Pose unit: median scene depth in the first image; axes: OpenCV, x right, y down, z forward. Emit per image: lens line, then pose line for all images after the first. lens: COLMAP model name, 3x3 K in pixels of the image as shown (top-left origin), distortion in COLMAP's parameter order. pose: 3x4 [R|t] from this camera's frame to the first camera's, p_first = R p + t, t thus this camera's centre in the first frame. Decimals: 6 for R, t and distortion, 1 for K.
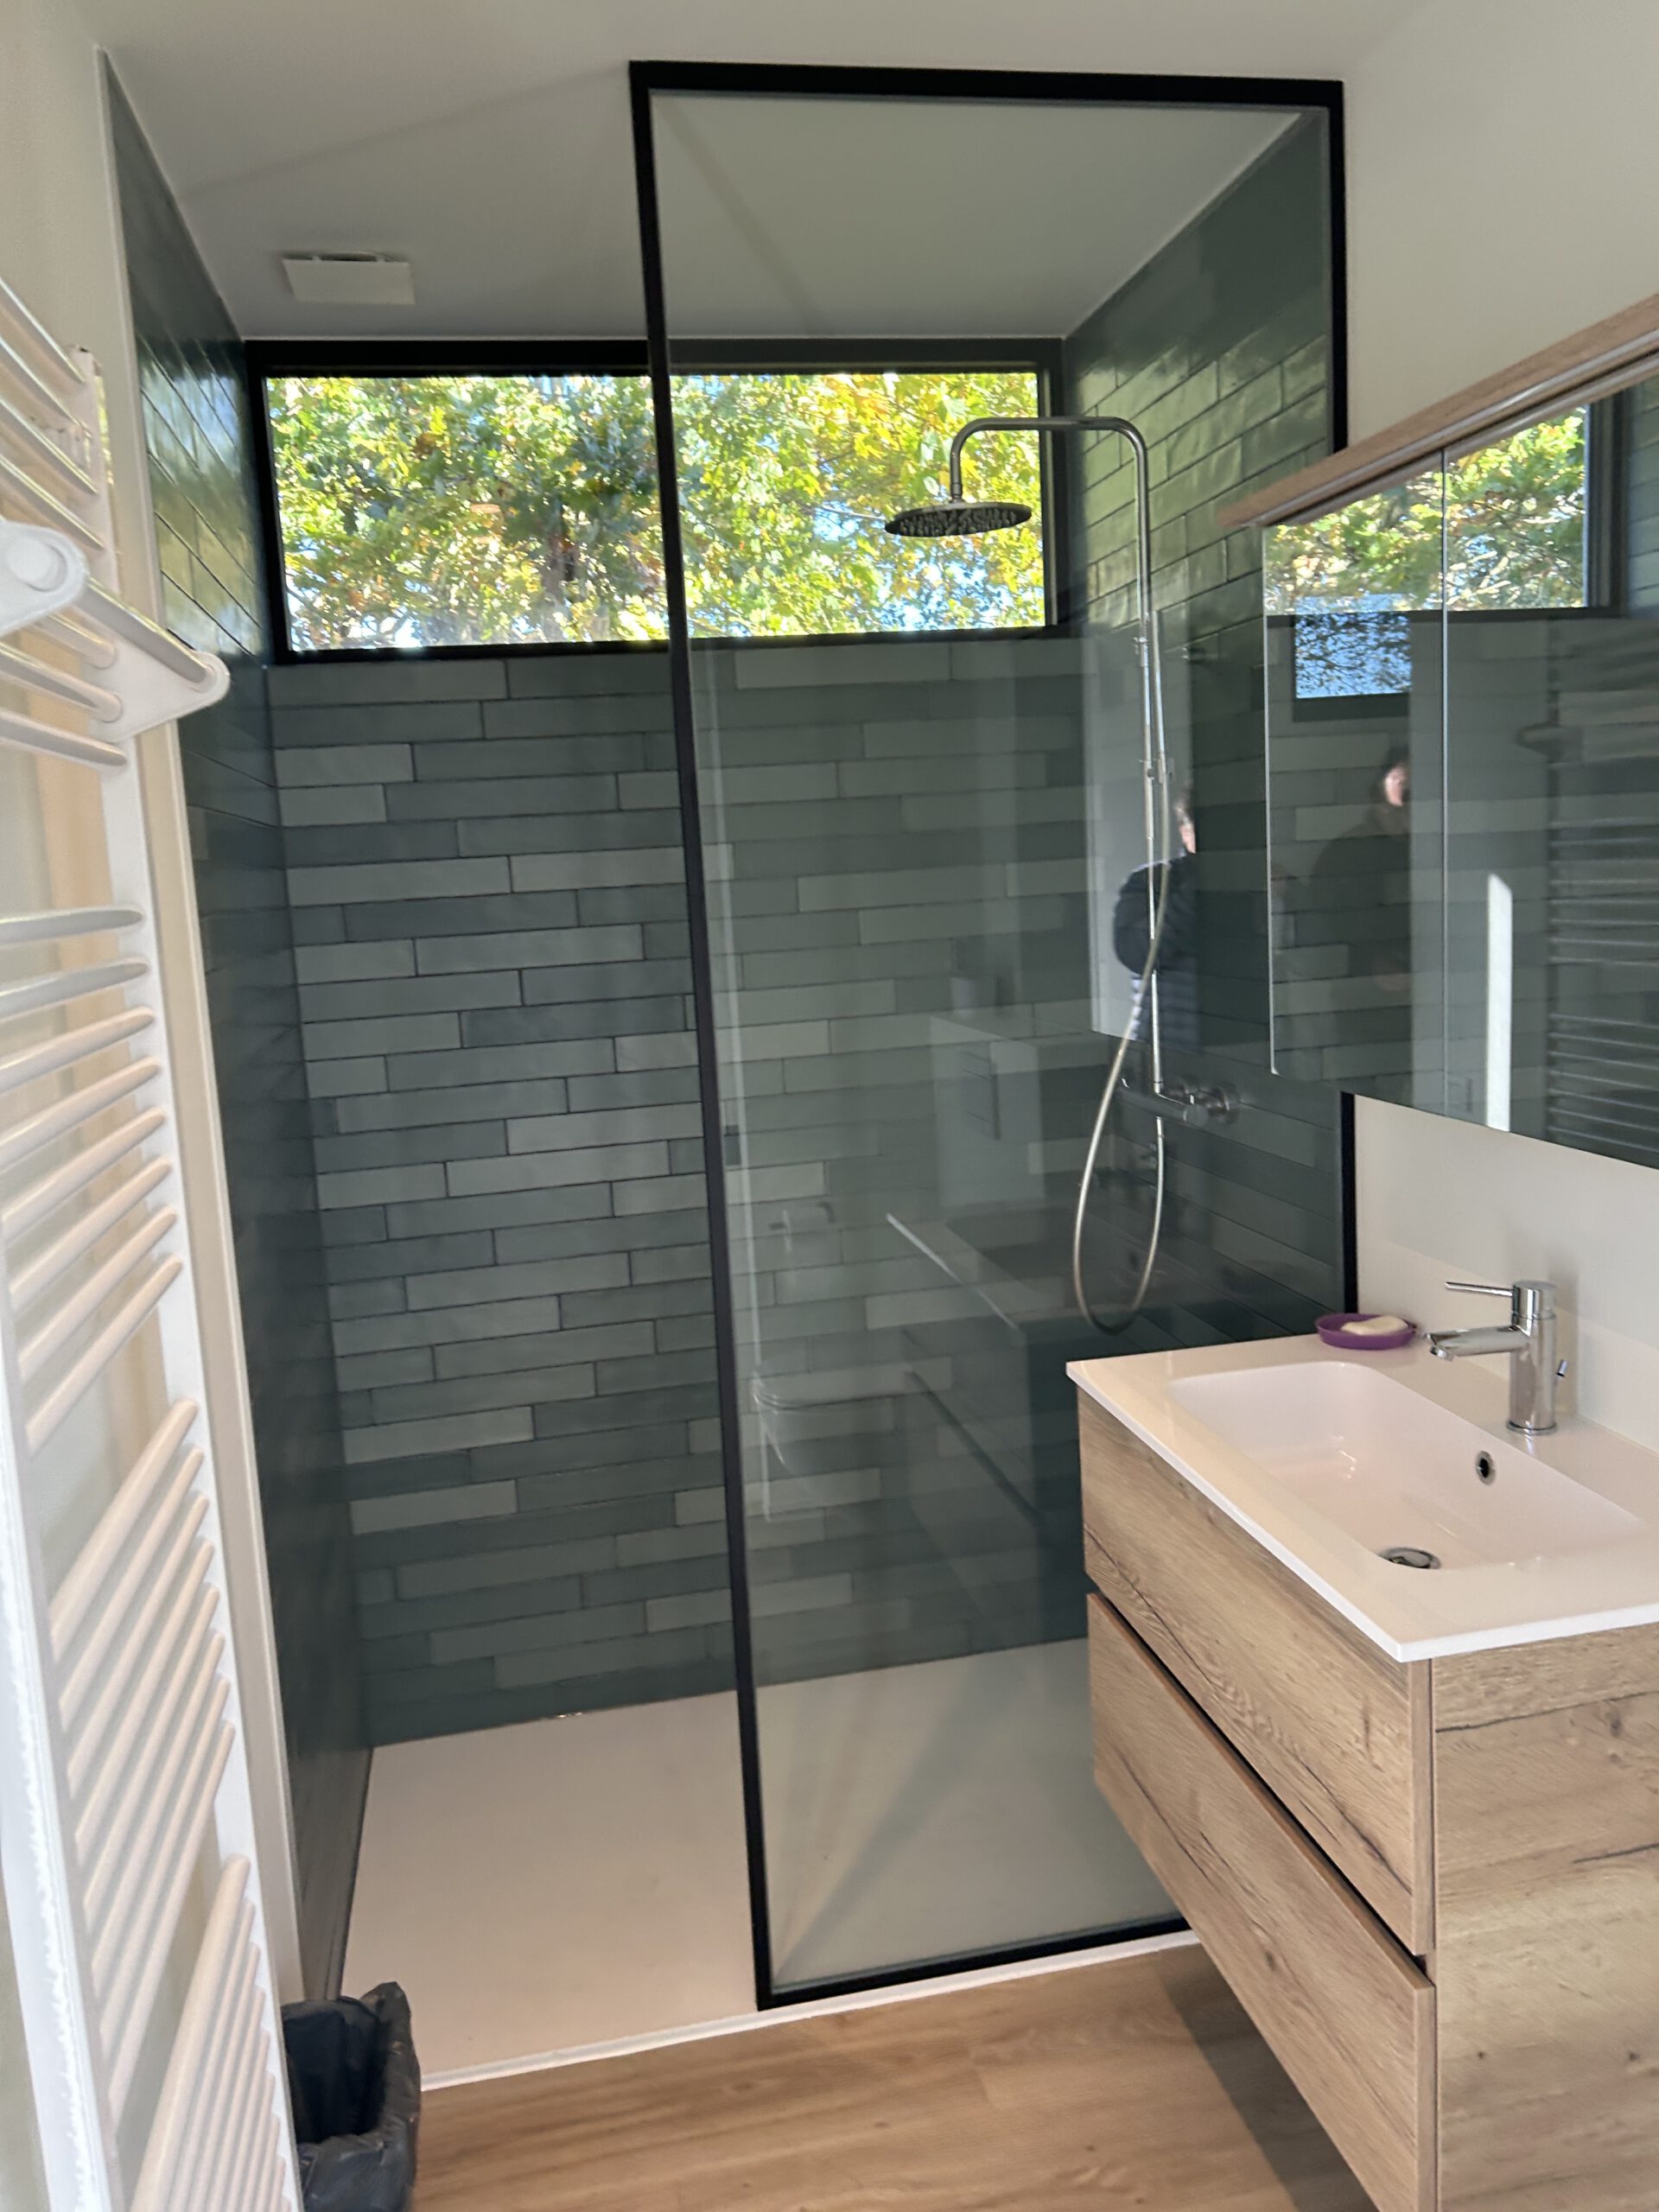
lens RADIAL K [[1661.1, 0, 837.5], [0, 1661.1, 1095.6], [0, 0, 1]] dist [0.073673, -0.080957]
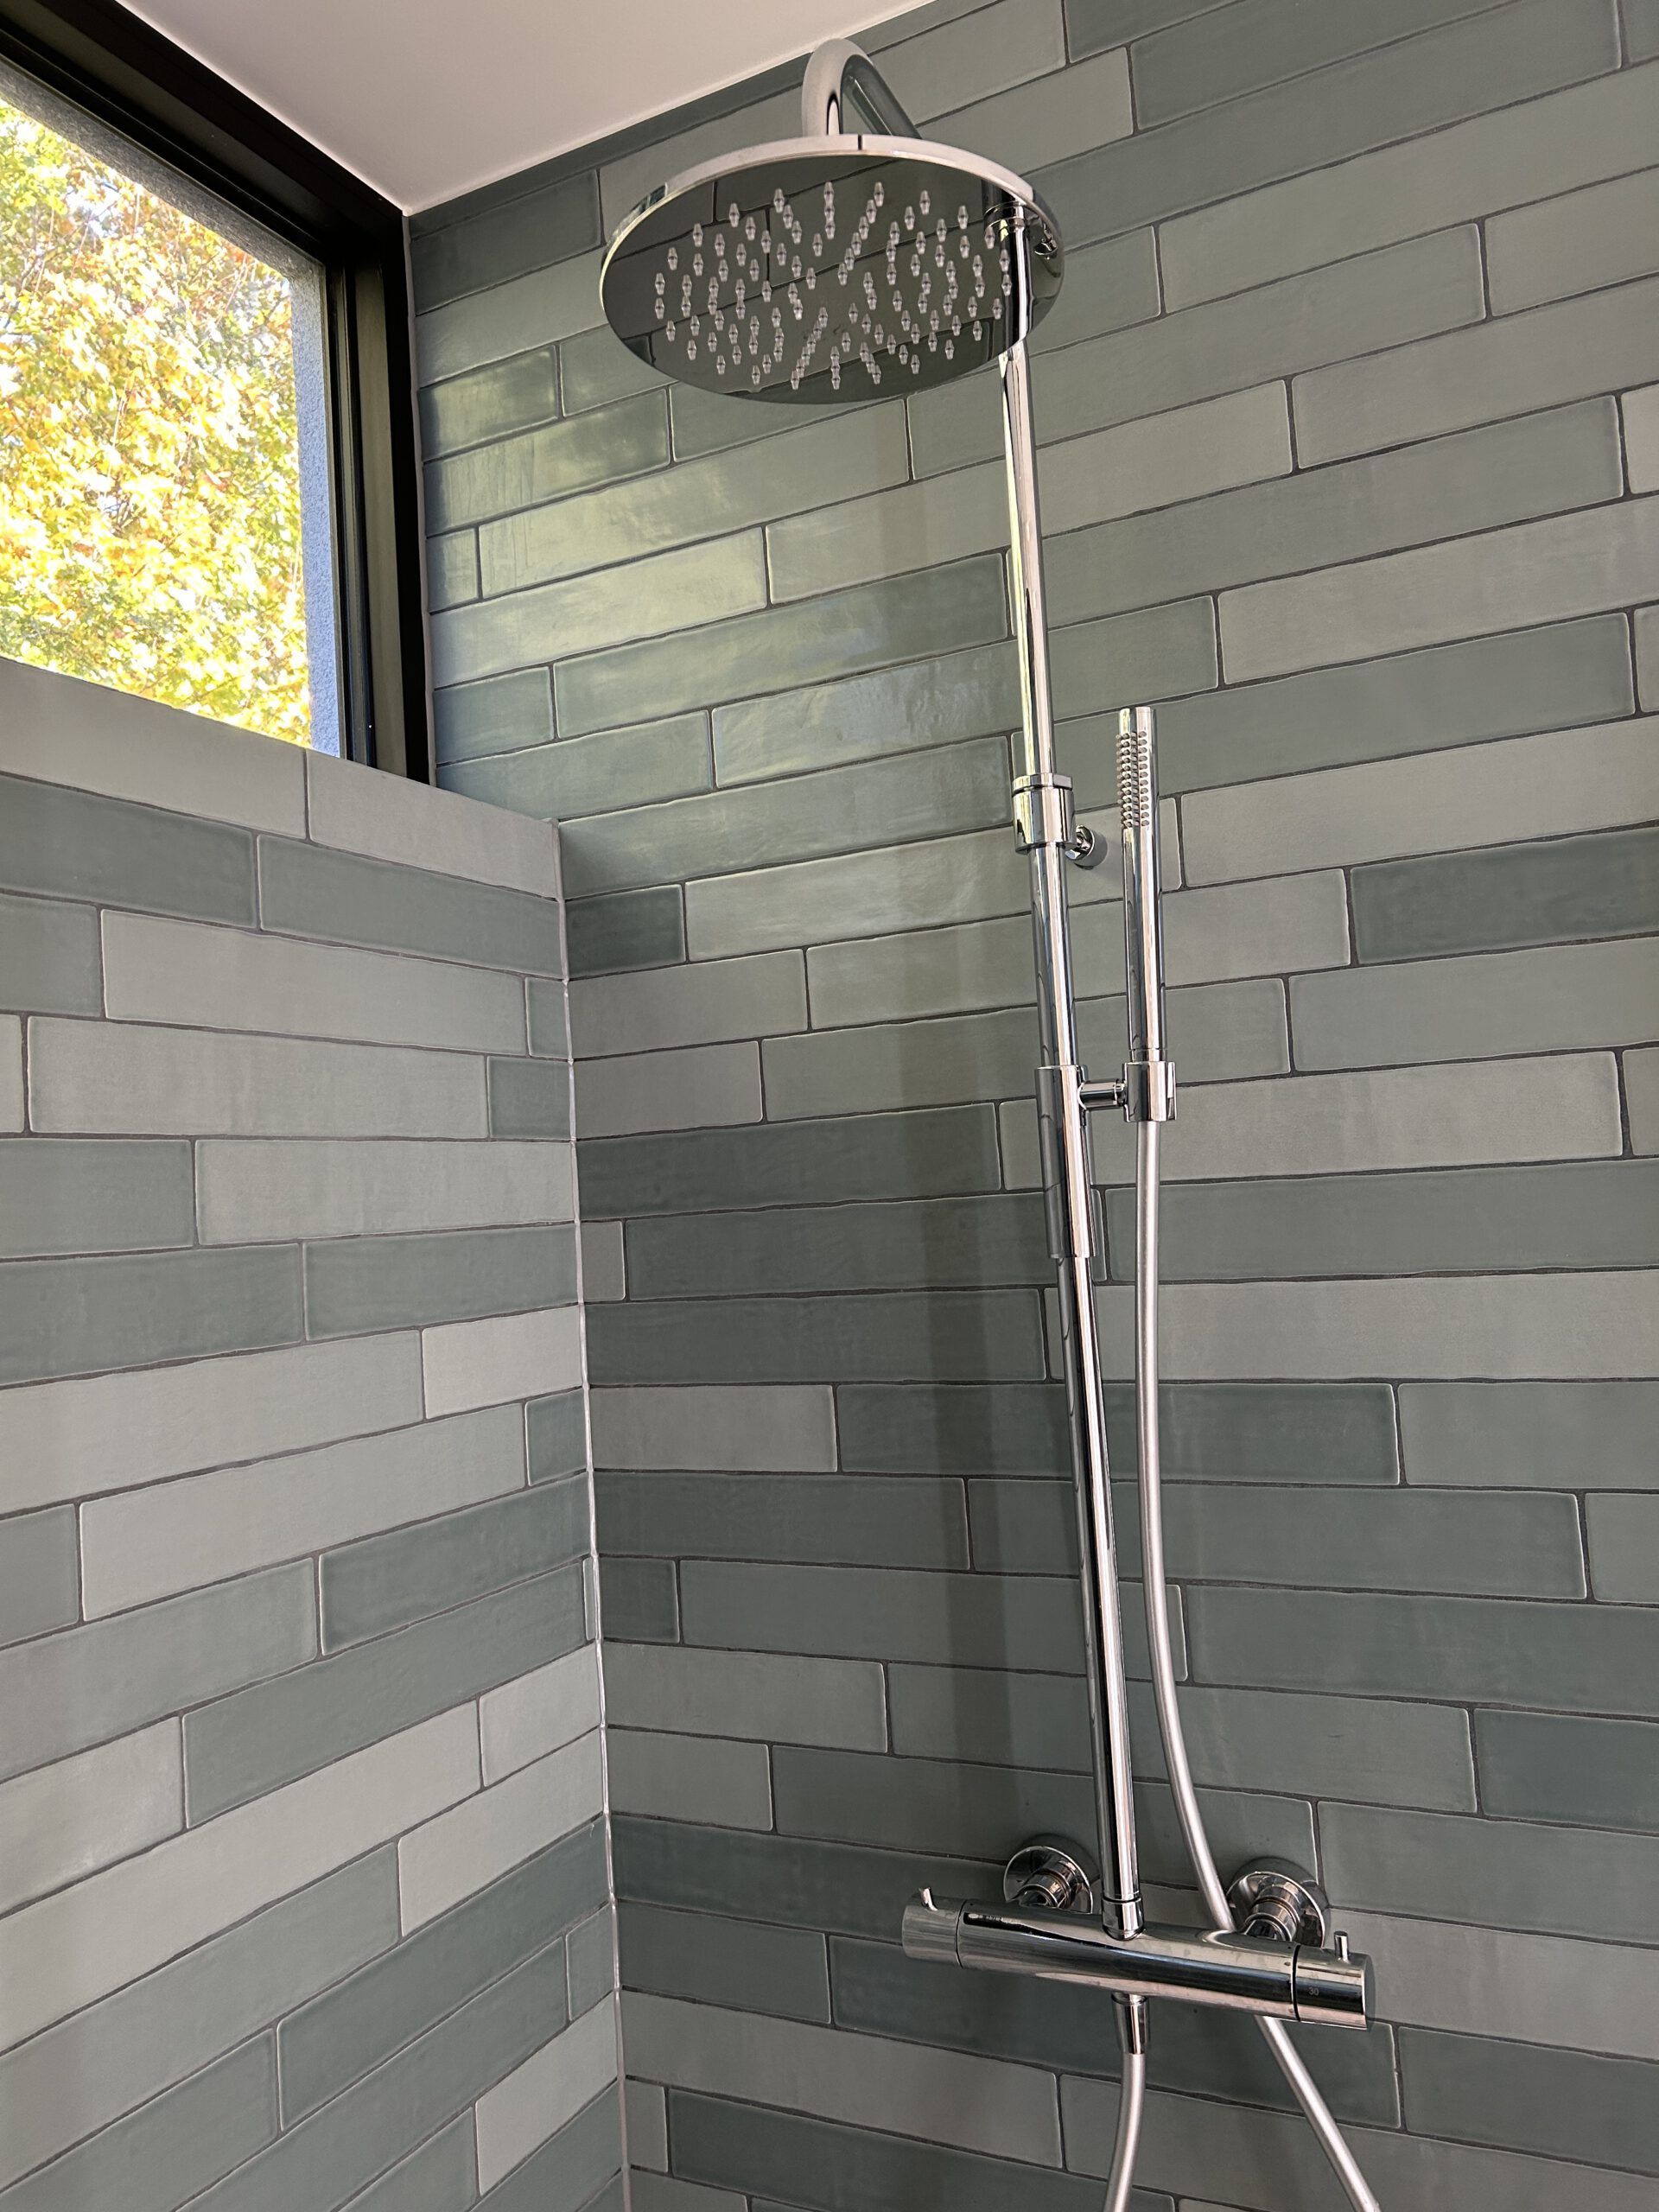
lens RADIAL K [[1656.9, 0, 829.5], [0, 1656.9, 1106.0], [0, 0, 1]] dist [0.054157, -0.062499]
pose [[0.624919, 0.065379, 0.777947, -0.142066], [0.137416, 0.971717, -0.192049, -0.105210], [-0.768501, 0.226917, 0.598260, 0.703346]]
